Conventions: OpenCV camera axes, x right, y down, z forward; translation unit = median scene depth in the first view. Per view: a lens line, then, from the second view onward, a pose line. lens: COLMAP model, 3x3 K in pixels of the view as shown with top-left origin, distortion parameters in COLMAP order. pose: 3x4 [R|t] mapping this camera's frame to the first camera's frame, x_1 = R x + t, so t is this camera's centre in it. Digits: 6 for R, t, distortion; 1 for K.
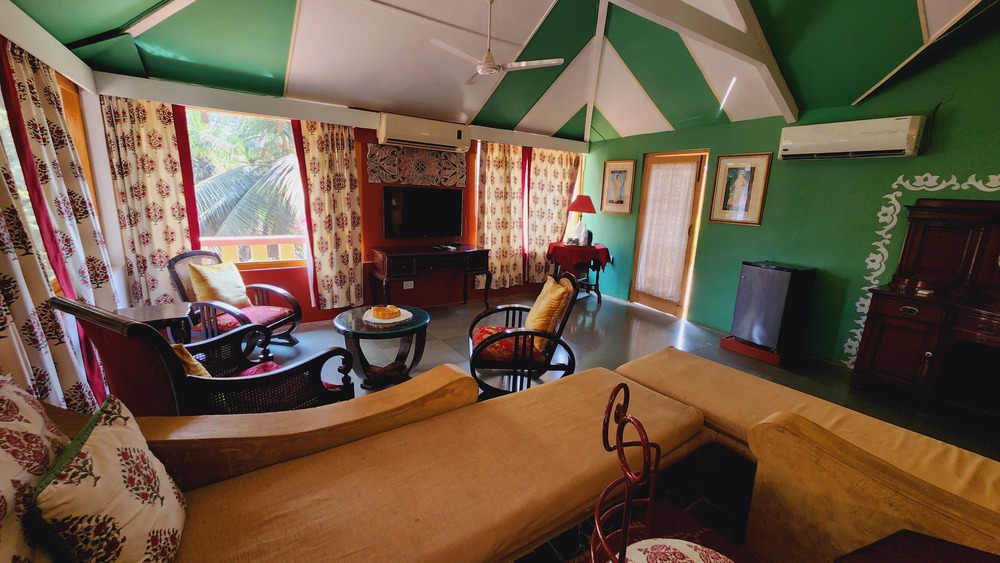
lens RADIAL K [[408.2, 0, 498.9], [0, 408.2, 283.5], [0, 0, 1]] dist [-0.000463, 0.000039]
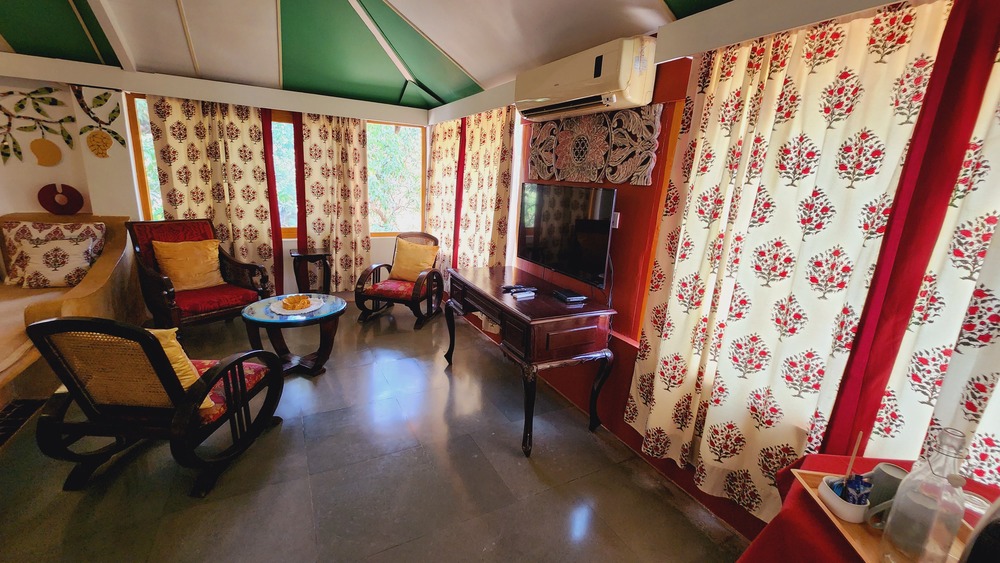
lens RADIAL K [[408.2, 0, 497.5], [0, 408.2, 282.9], [0, 0, 1]] dist [-0.000463, 0.000039]
pose [[-0.107182, 0.199880, -0.973940, 0.398962], [-0.273147, 0.935971, 0.222148, -0.208327], [0.955983, 0.289839, -0.045723, 0.973157]]
